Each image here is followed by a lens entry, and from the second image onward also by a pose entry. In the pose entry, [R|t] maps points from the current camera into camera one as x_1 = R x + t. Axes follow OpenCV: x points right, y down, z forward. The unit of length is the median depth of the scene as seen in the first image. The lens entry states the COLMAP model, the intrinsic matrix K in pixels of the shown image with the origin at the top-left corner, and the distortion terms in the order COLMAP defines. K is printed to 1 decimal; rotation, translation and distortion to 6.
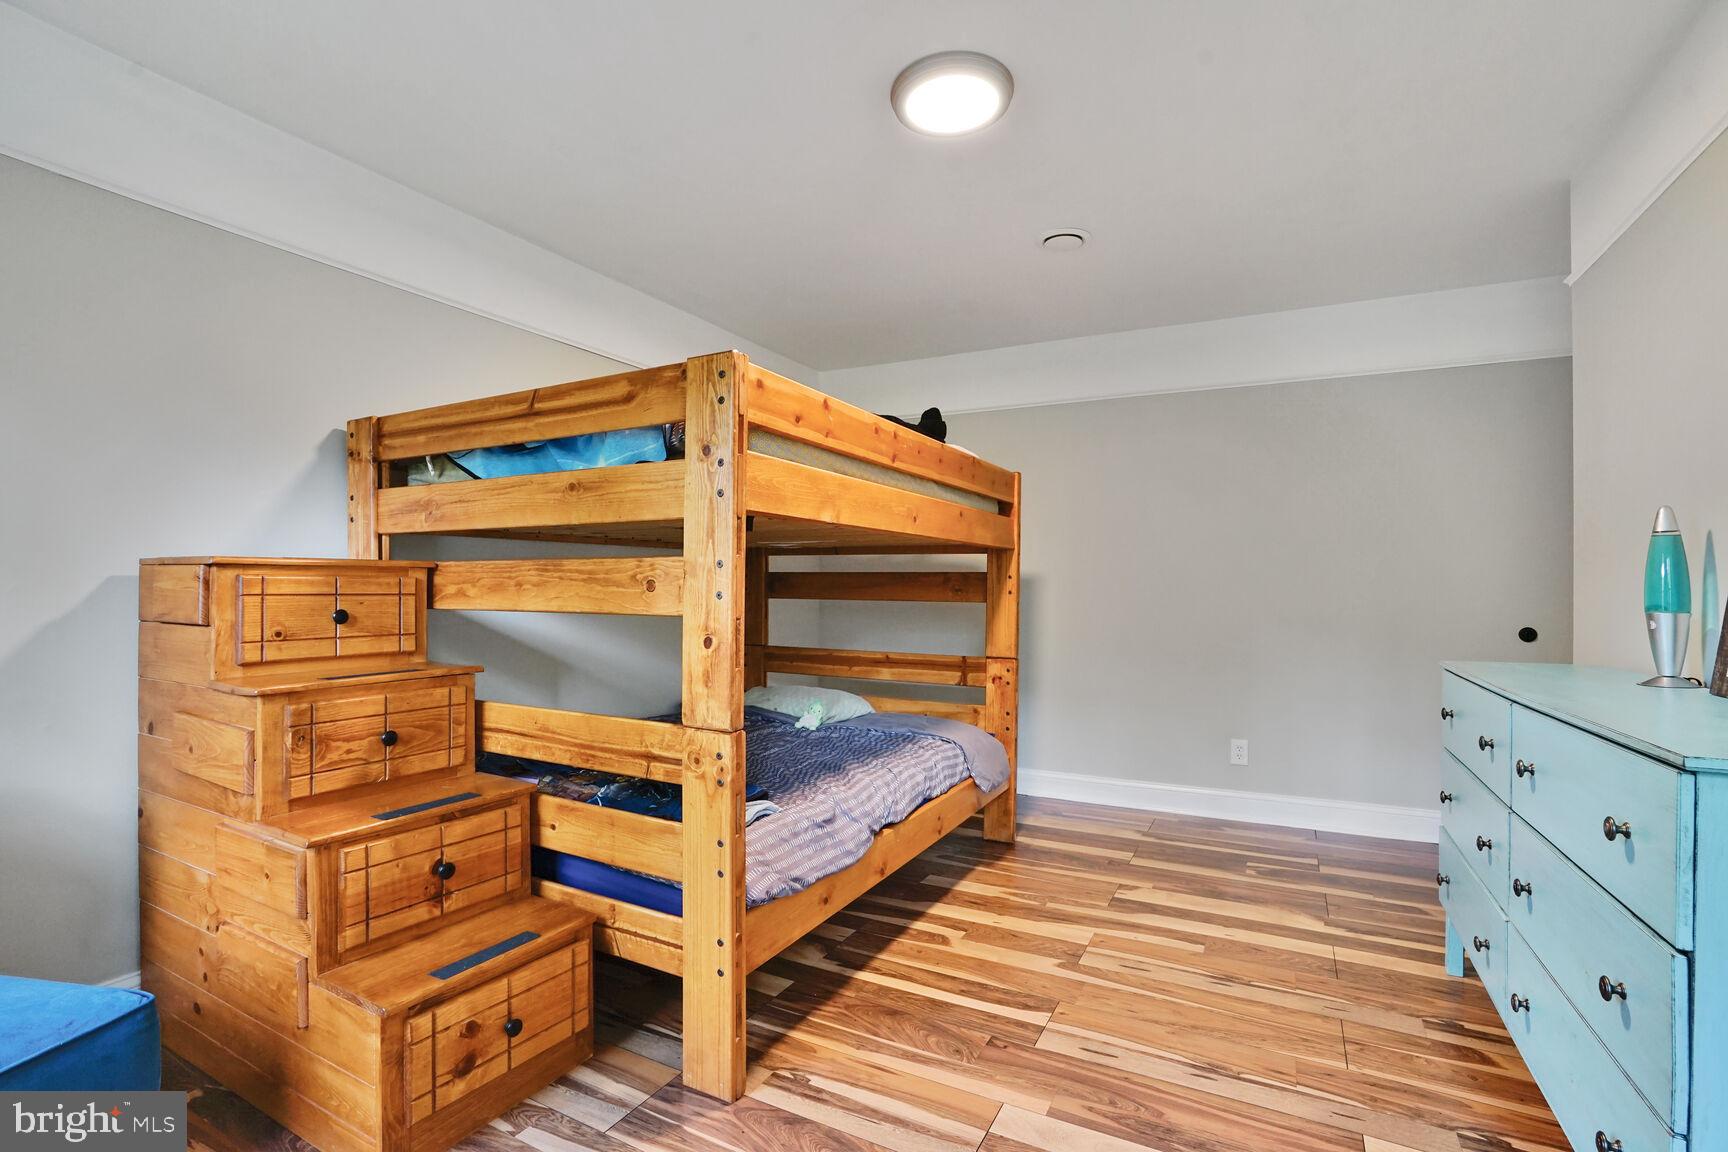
lens RADIAL K [[794.7, 0, 860.7], [0, 794.7, 575.2], [0, 0, 1]] dist [-0.057683, 0.019812]
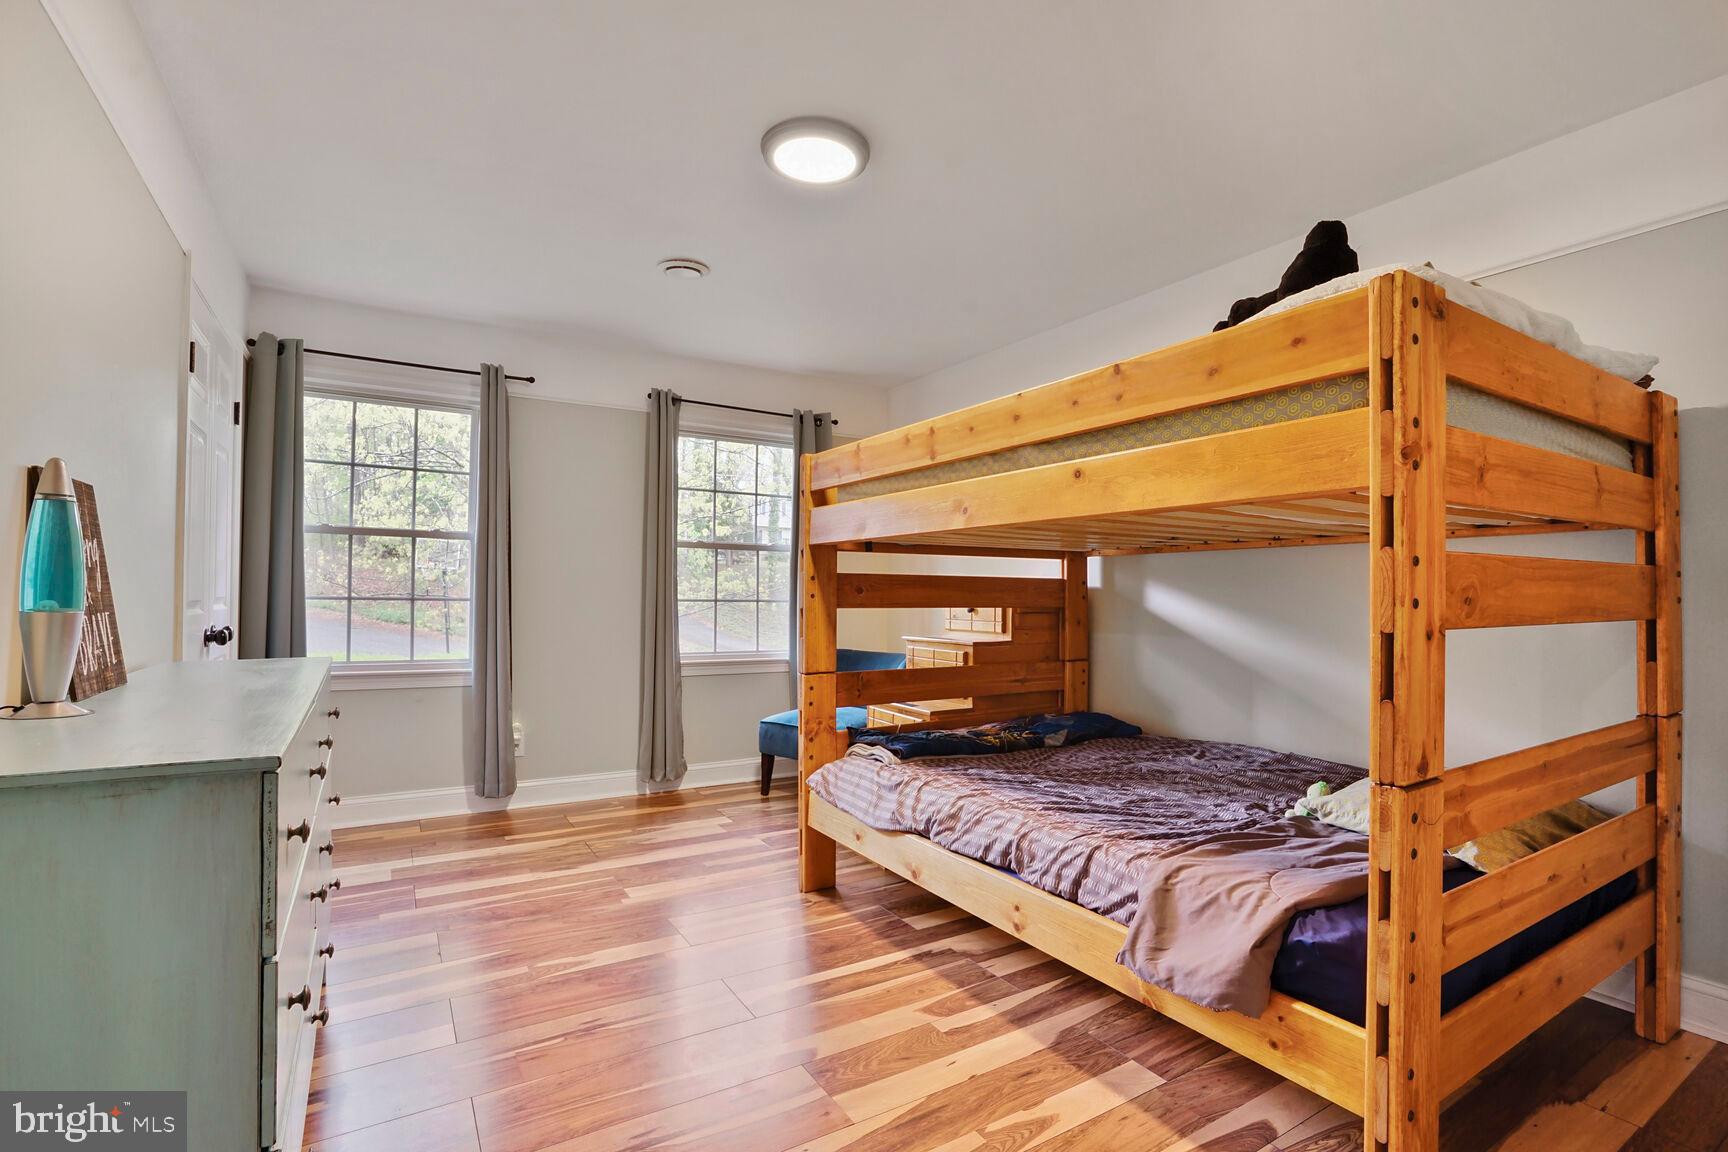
lens RADIAL K [[794.7, 0, 854.2], [0, 794.7, 580.5], [0, 0, 1]] dist [-0.057683, 0.019812]
pose [[-0.507537, -0.024607, -0.861278, 0.896822], [-0.001054, 0.999609, -0.027938, 0.029700], [0.861629, -0.013272, -0.507365, 1.385124]]
